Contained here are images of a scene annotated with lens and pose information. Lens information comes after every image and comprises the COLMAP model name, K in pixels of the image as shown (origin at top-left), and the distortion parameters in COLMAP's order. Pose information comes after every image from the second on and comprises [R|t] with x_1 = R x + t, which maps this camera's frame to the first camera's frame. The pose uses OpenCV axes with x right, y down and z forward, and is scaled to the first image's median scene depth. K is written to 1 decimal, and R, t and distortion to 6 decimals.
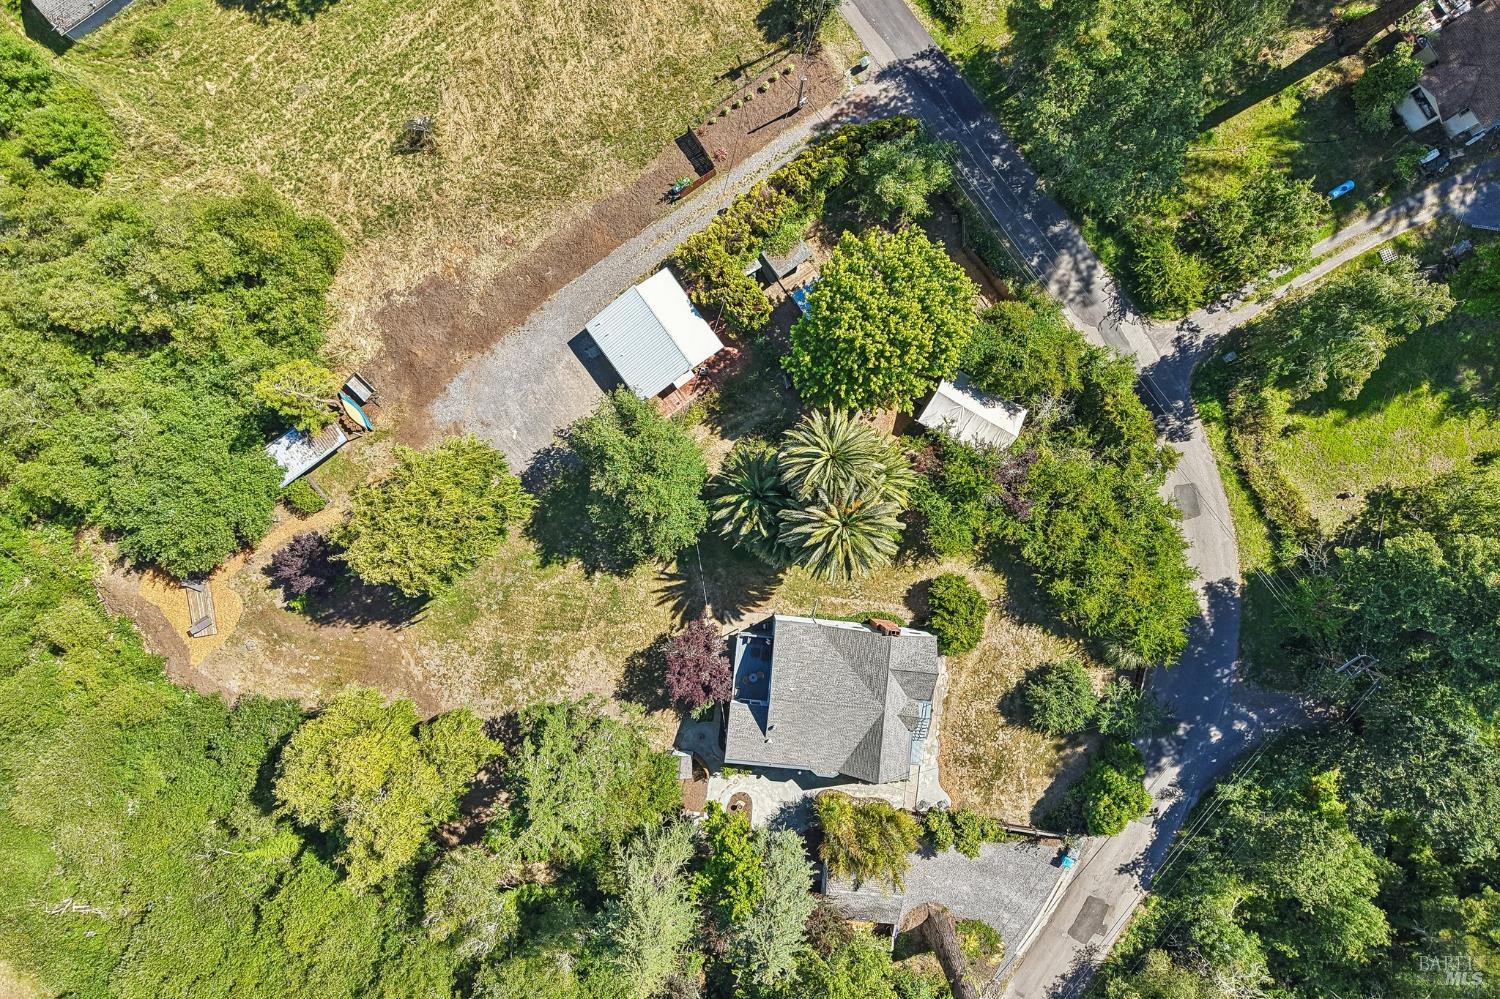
lens RADIAL K [[1054.0, 0, 743.4], [0, 1054.0, 478.5], [0, 0, 1]] dist [0.030922, -0.004401]
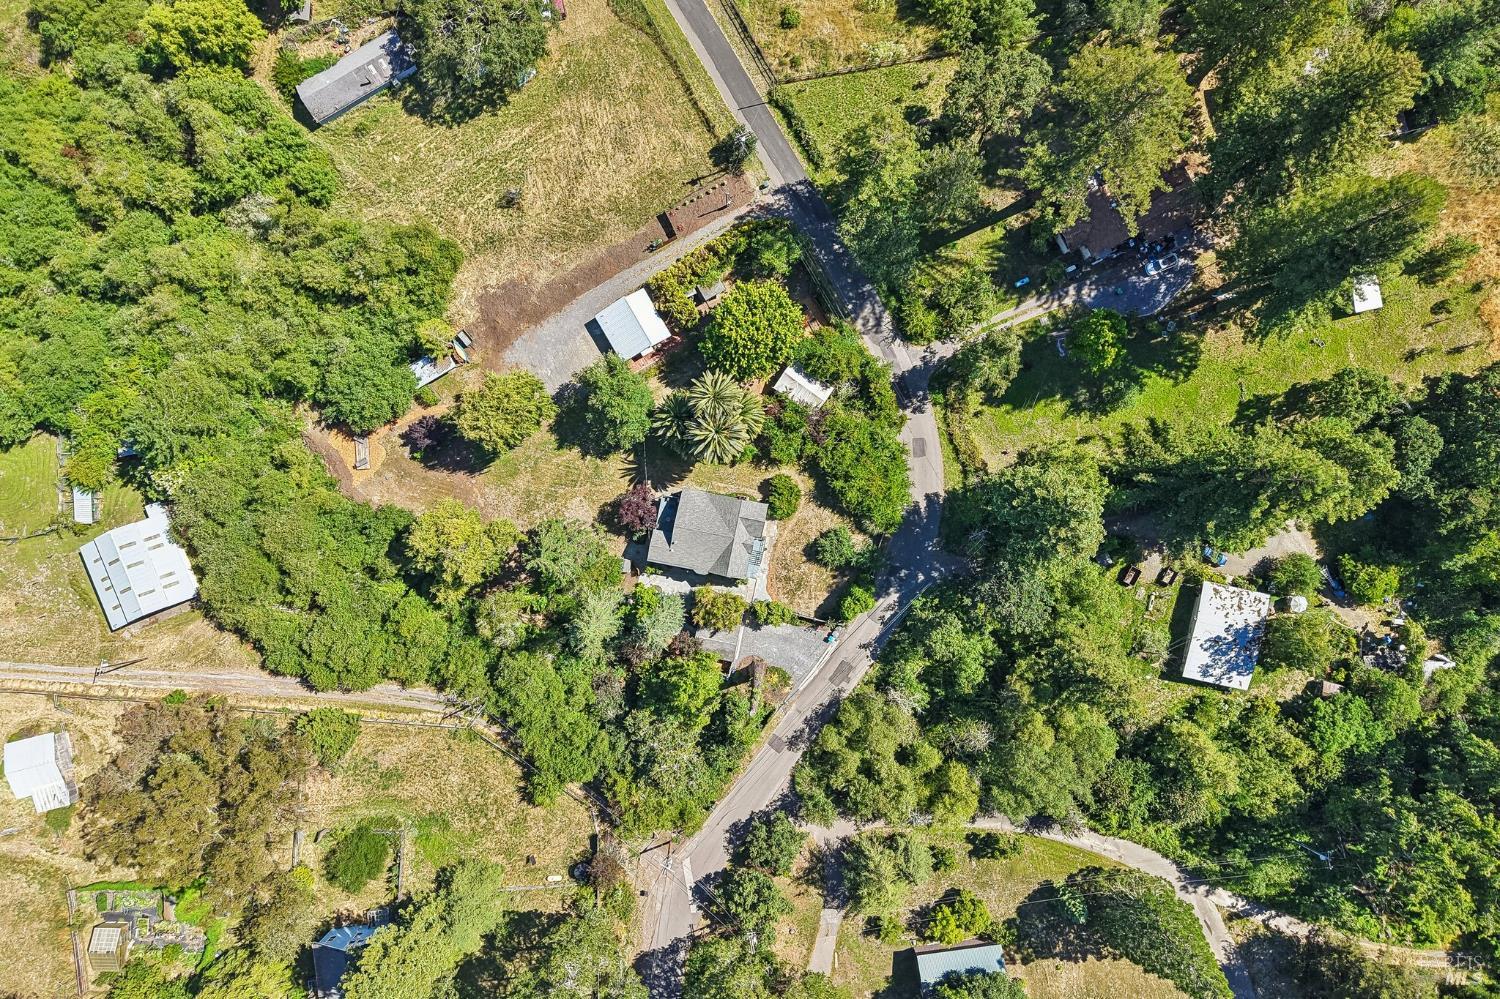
lens RADIAL K [[1041.5, 0, 743.8], [0, 1041.5, 480.3], [0, 0, 1]] dist [0.096610, -0.003785]
pose [[0.994861, 0.100610, -0.011396, 0.149194], [-0.100616, 0.994925, 0.000123, 0.106652], [0.011350, 0.001024, 0.999935, -0.771352]]
